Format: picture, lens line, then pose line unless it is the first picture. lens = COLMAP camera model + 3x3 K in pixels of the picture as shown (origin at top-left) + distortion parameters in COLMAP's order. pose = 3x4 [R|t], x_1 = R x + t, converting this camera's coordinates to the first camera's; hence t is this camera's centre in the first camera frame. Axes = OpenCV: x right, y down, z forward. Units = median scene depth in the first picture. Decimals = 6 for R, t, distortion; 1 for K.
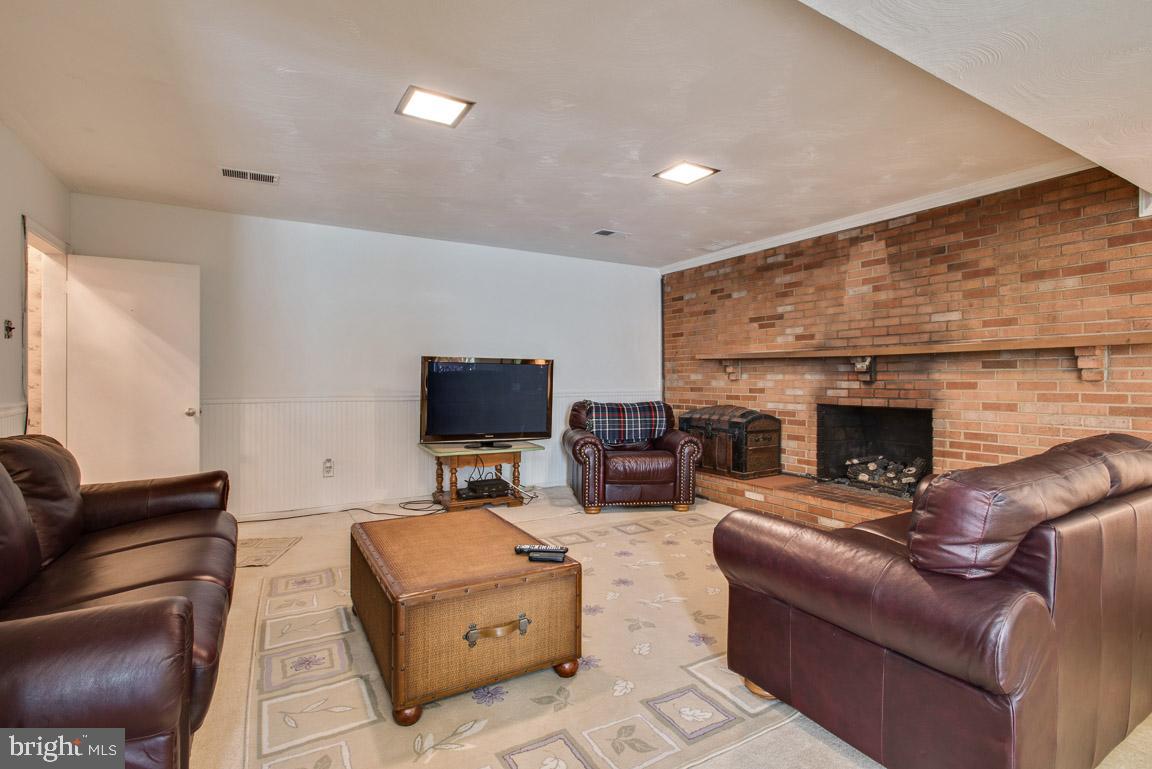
lens RADIAL K [[546.4, 0, 576.4], [0, 546.4, 378.6], [0, 0, 1]] dist [-0.016617, 0.010101]
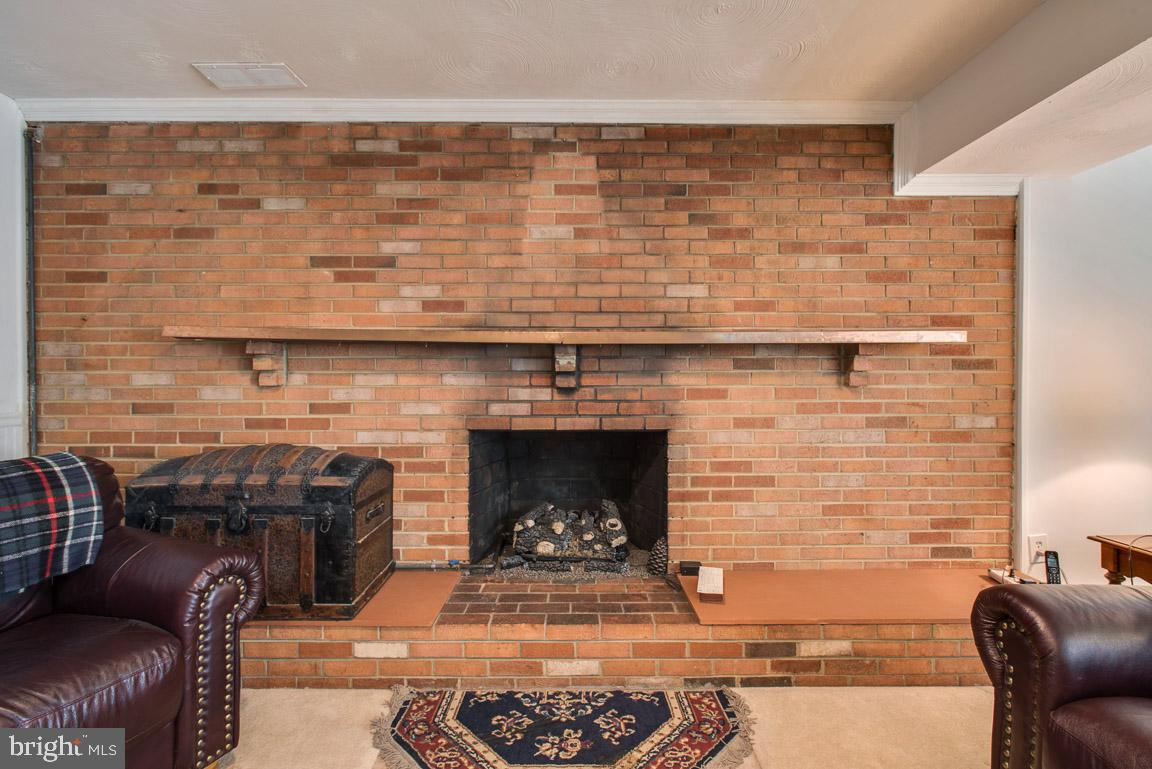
lens RADIAL K [[546.4, 0, 576.4], [0, 546.4, 378.6], [0, 0, 1]] dist [-0.016617, 0.010101]
pose [[0.506858, -0.003930, 0.862021, 0.028183], [-0.000584, 0.999988, 0.004902, -0.008110], [-0.862030, -0.002988, 0.506849, 0.678152]]
